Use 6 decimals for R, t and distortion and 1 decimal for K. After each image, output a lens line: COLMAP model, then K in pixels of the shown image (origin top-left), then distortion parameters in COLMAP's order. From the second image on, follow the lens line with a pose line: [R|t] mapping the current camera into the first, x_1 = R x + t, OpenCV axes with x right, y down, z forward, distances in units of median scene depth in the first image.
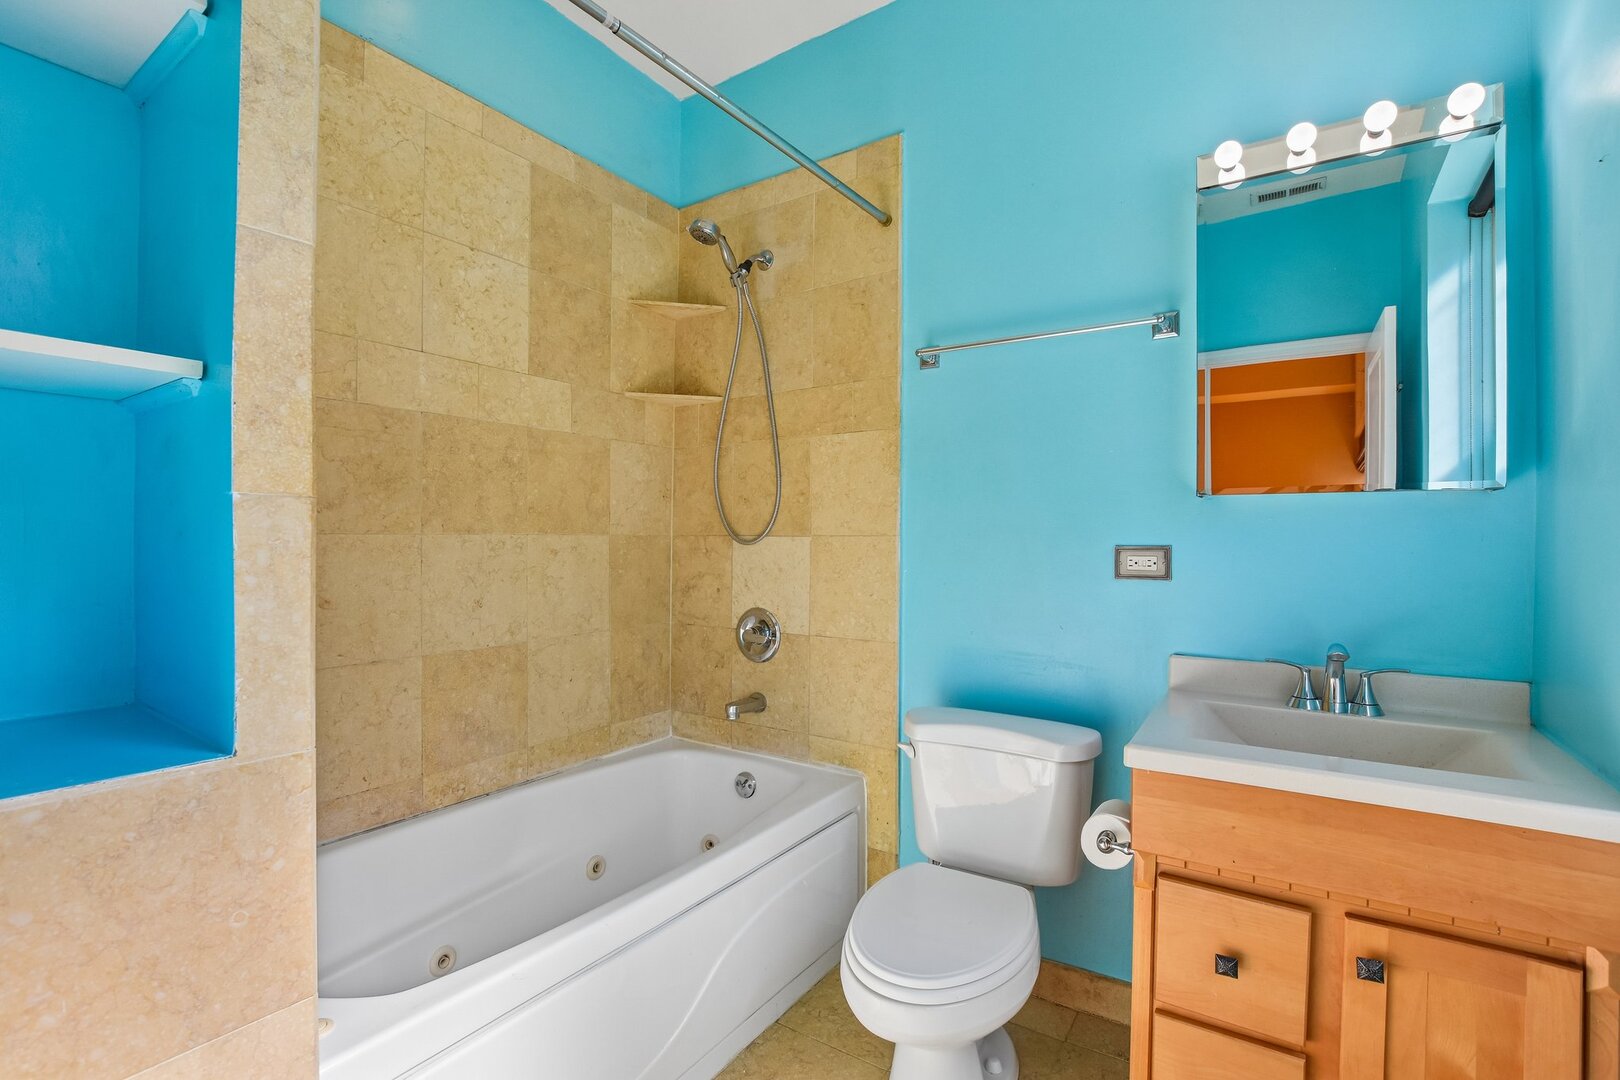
lens RADIAL K [[727.2, 0, 820.9], [0, 727.2, 546.3], [0, 0, 1]] dist [-0.031606, 0.006003]
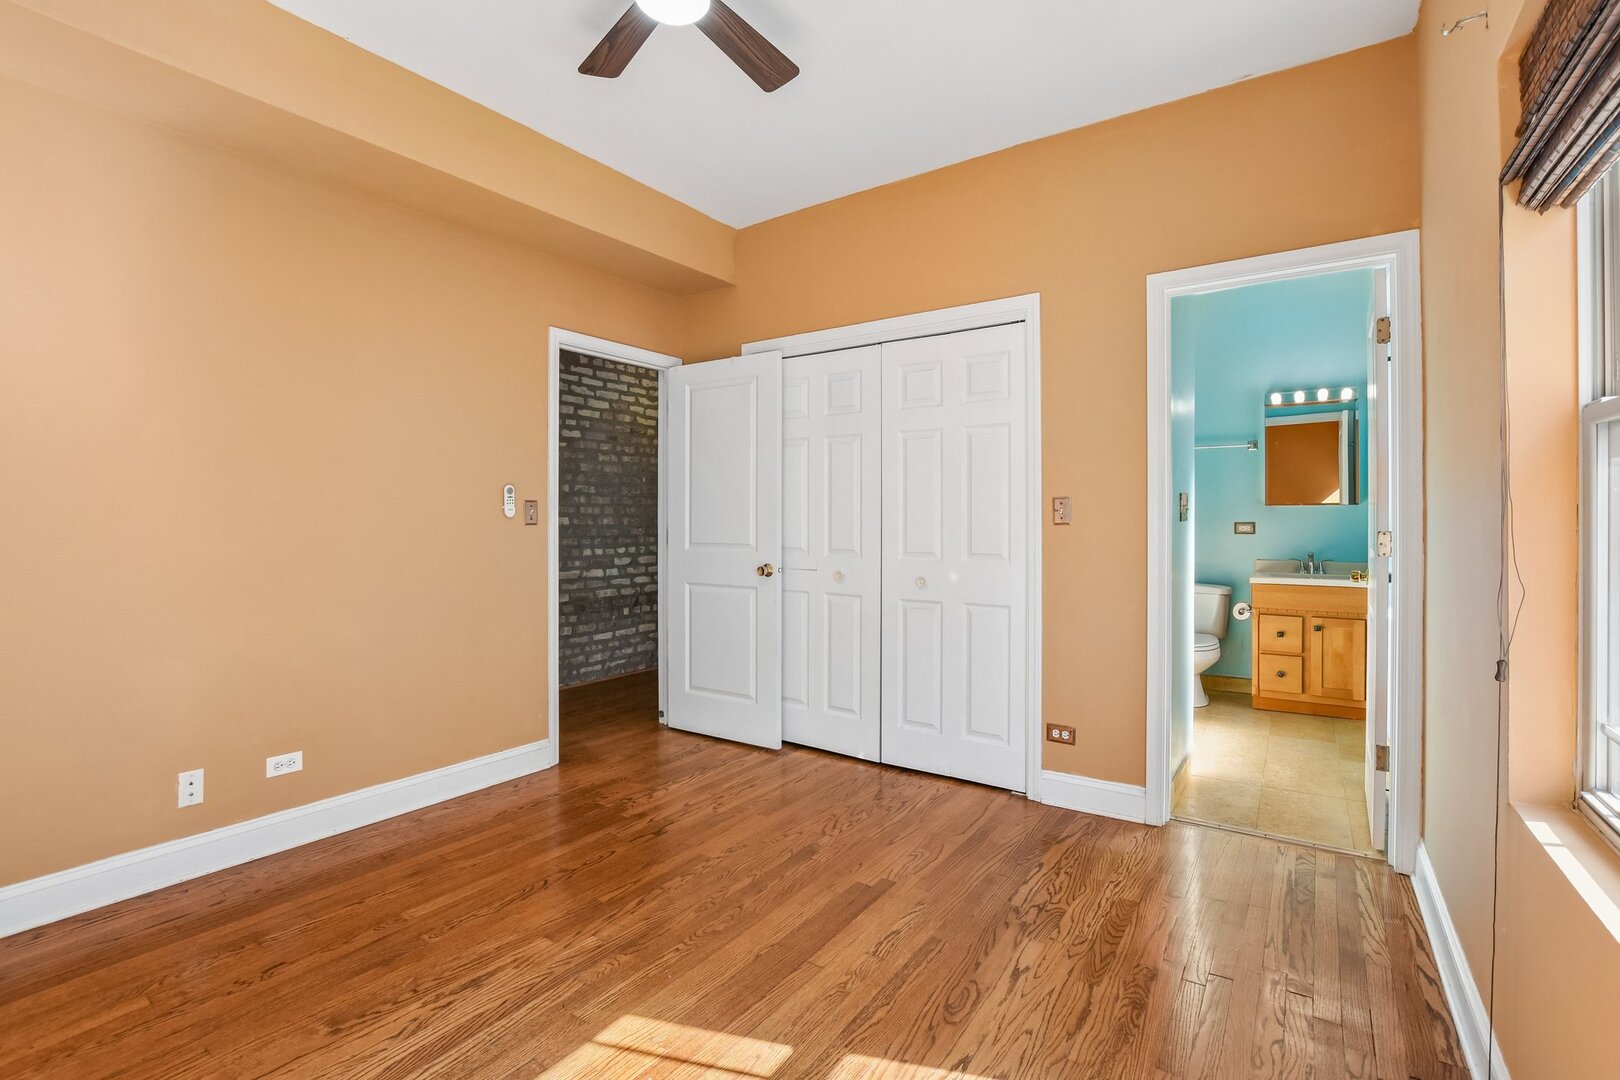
lens RADIAL K [[727.2, 0, 802.1], [0, 727.2, 534.5], [0, 0, 1]] dist [-0.031606, 0.006003]
pose [[0.999469, -0.013149, -0.029801, -1.747220], [0.013462, 0.999856, 0.010350, -0.008047], [0.029661, -0.010745, 0.999502, -2.718005]]
